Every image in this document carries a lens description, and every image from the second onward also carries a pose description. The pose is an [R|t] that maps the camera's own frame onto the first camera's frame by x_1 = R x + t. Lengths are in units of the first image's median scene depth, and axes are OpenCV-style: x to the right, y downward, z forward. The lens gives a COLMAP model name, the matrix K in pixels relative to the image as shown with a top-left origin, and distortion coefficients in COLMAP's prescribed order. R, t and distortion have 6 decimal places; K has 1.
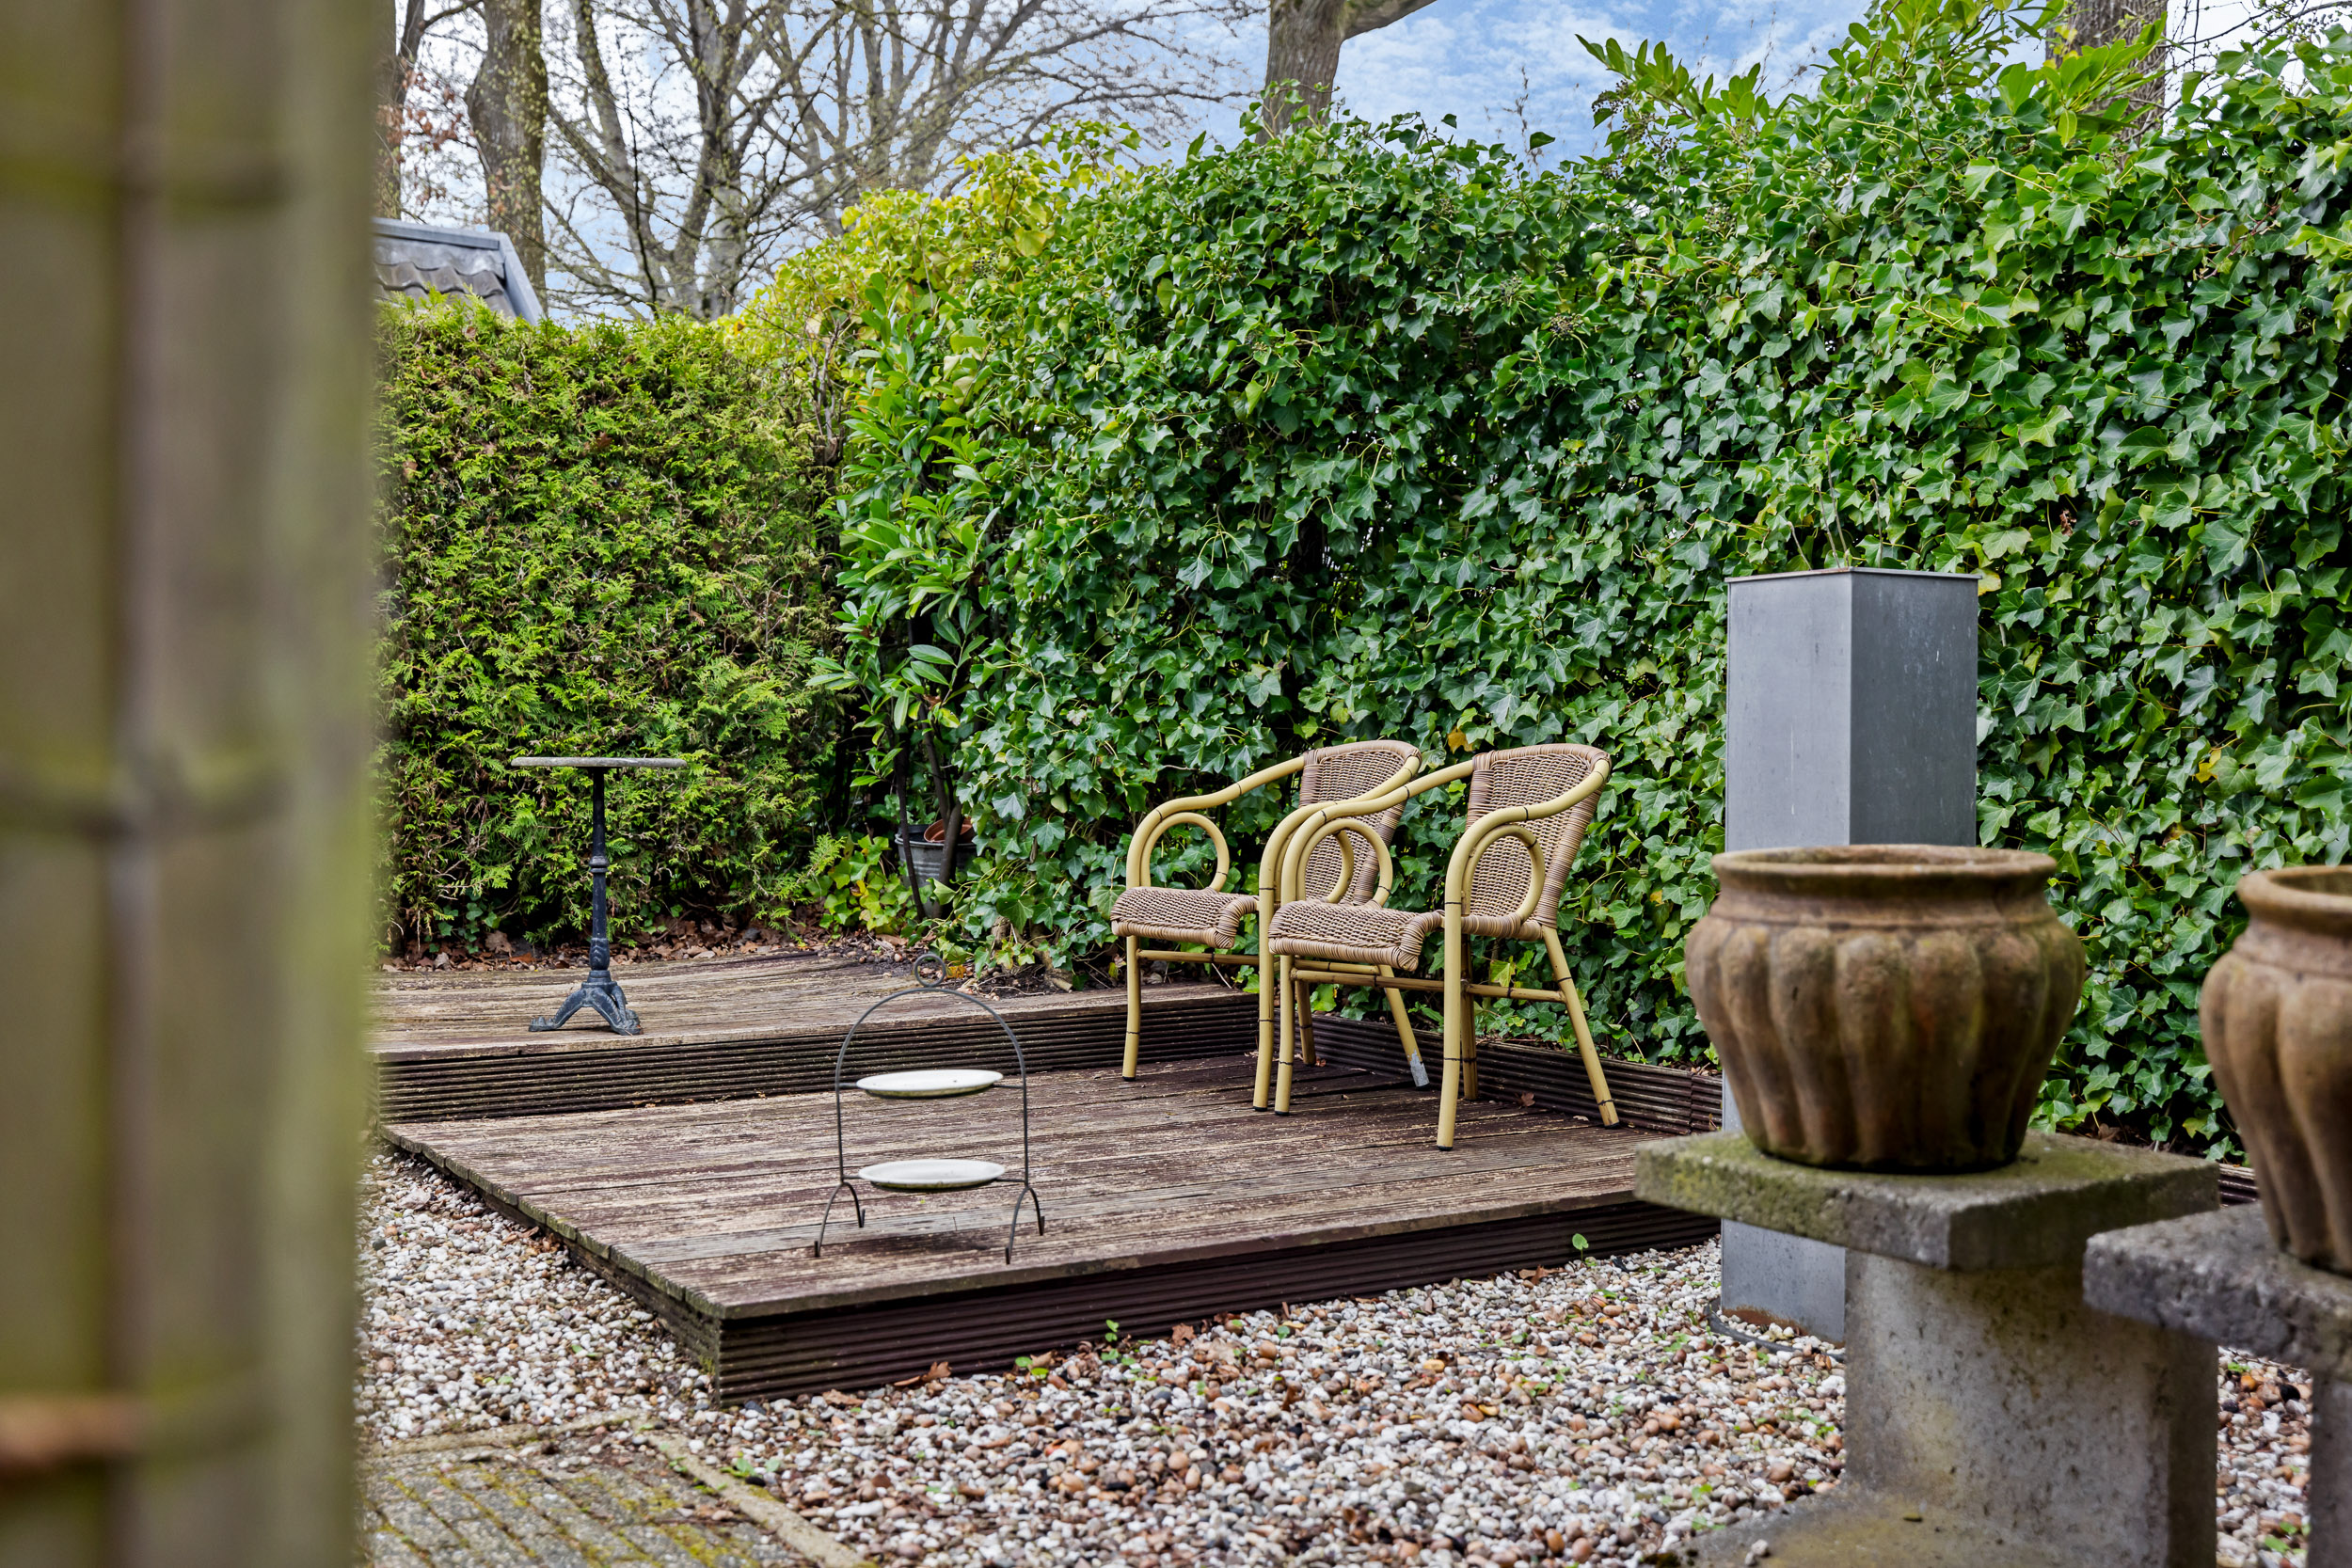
lens RADIAL K [[2359.3, 0, 1176.0], [0, 2359.3, 784.0], [0, 0, 1]] dist [0.013583, -0.000968]
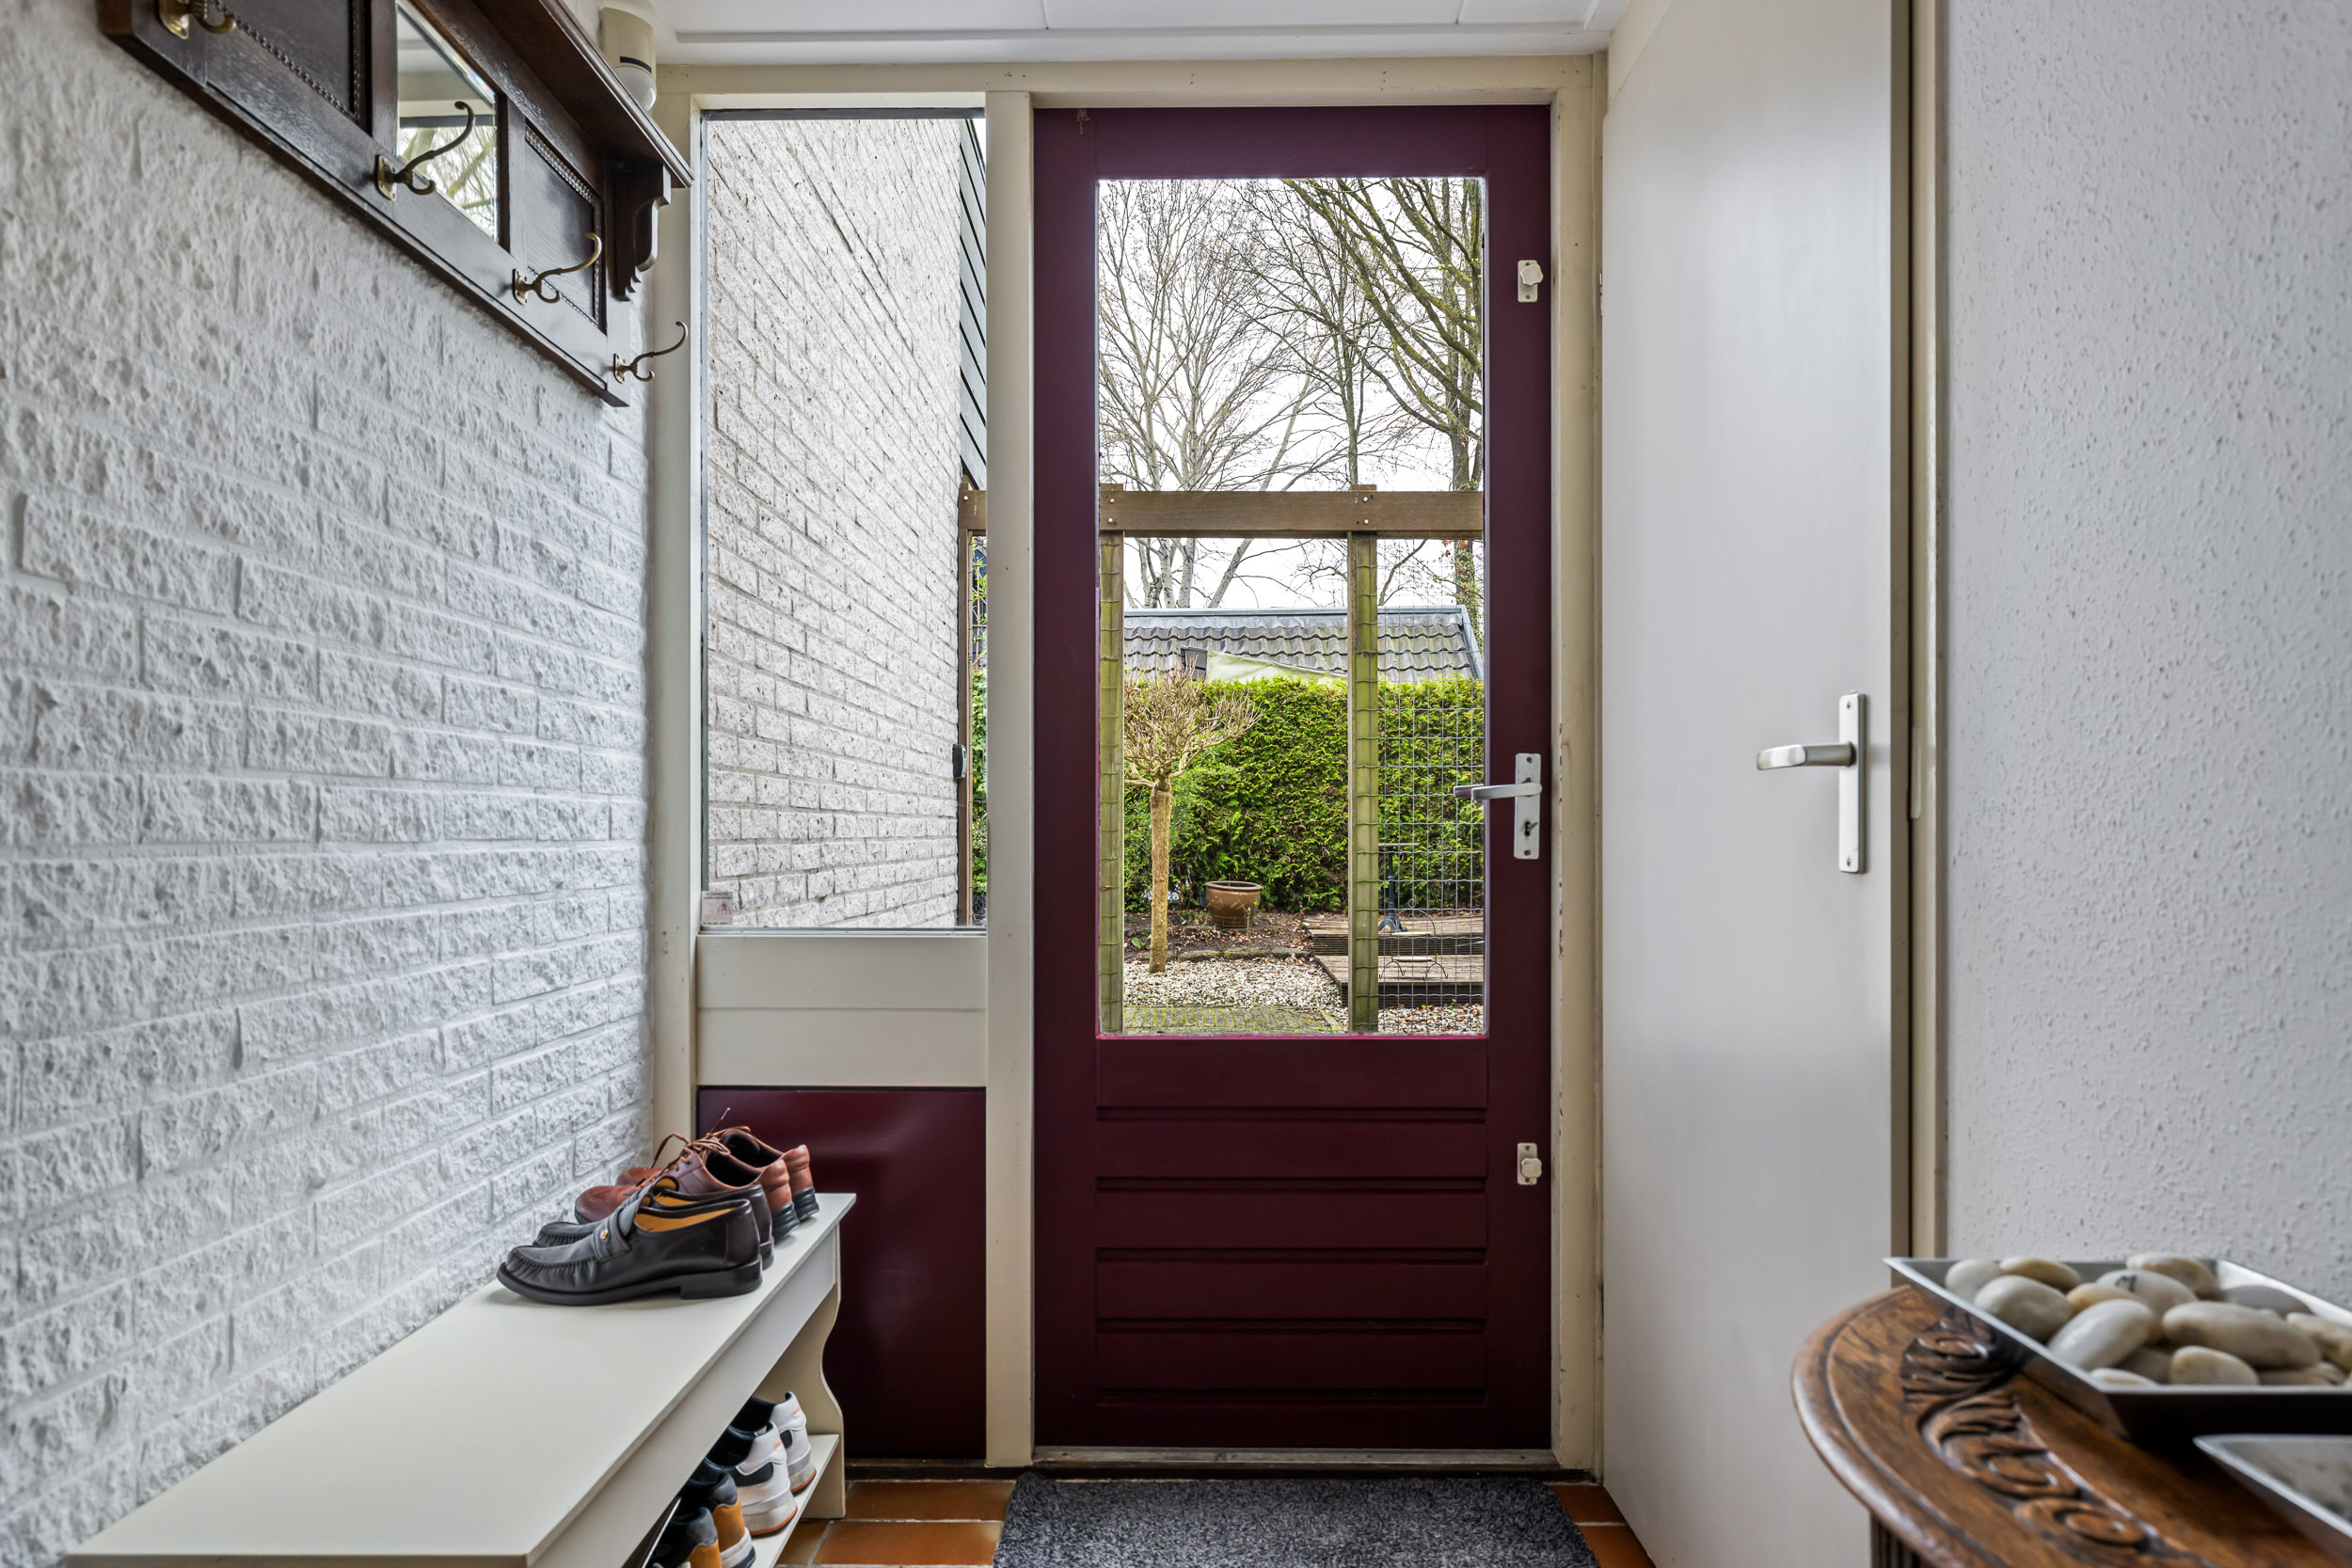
lens RADIAL K [[1423.5, 0, 1139.2], [0, 1423.5, 826.2], [0, 0, 1]] dist [-0.027338, -0.000492]
pose [[0.828604, -0.020137, -0.559473, 0.506888], [0.011698, 0.999757, -0.018660, -0.002923], [0.559714, 0.008917, 0.828638, -0.692024]]
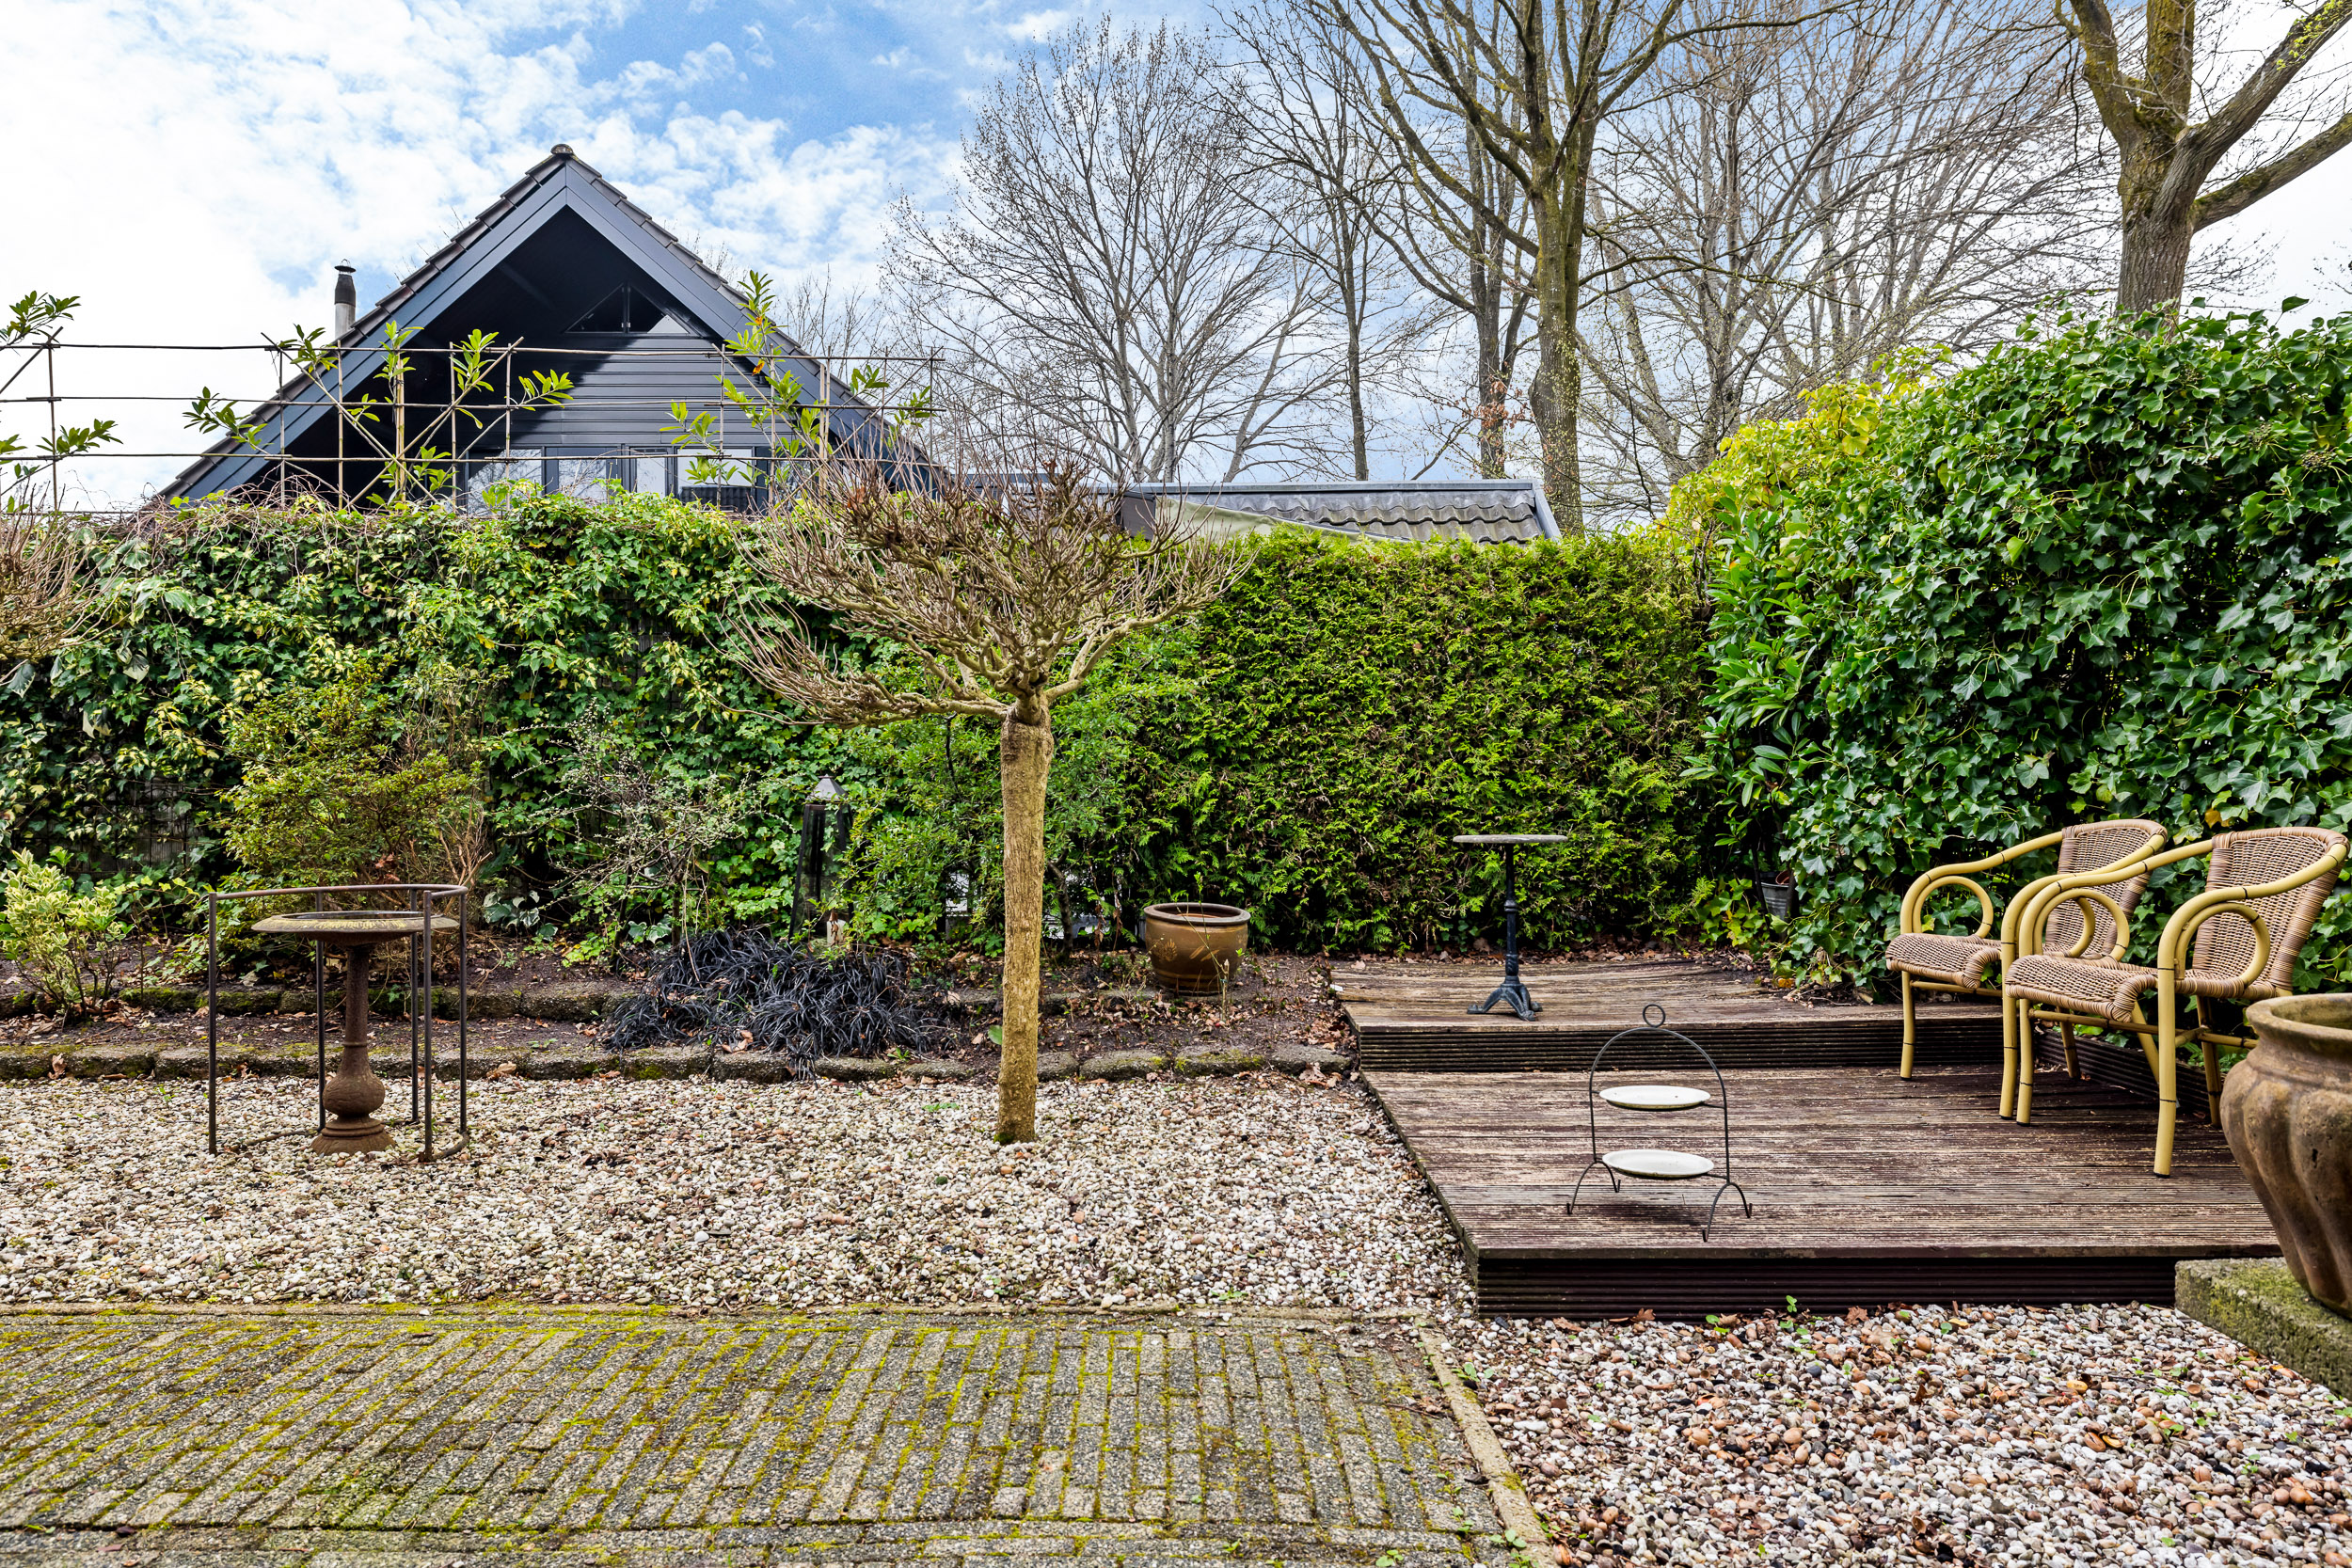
lens RADIAL K [[1477.8, 0, 1126.3], [0, 1477.8, 786.7], [0, 0, 1]] dist [0.003434, 0.001880]
pose [[0.831251, -0.021457, -0.555483, 0.079093], [0.012518, 0.999724, -0.019884, -0.026376], [0.555757, 0.009575, 0.831290, 0.070703]]
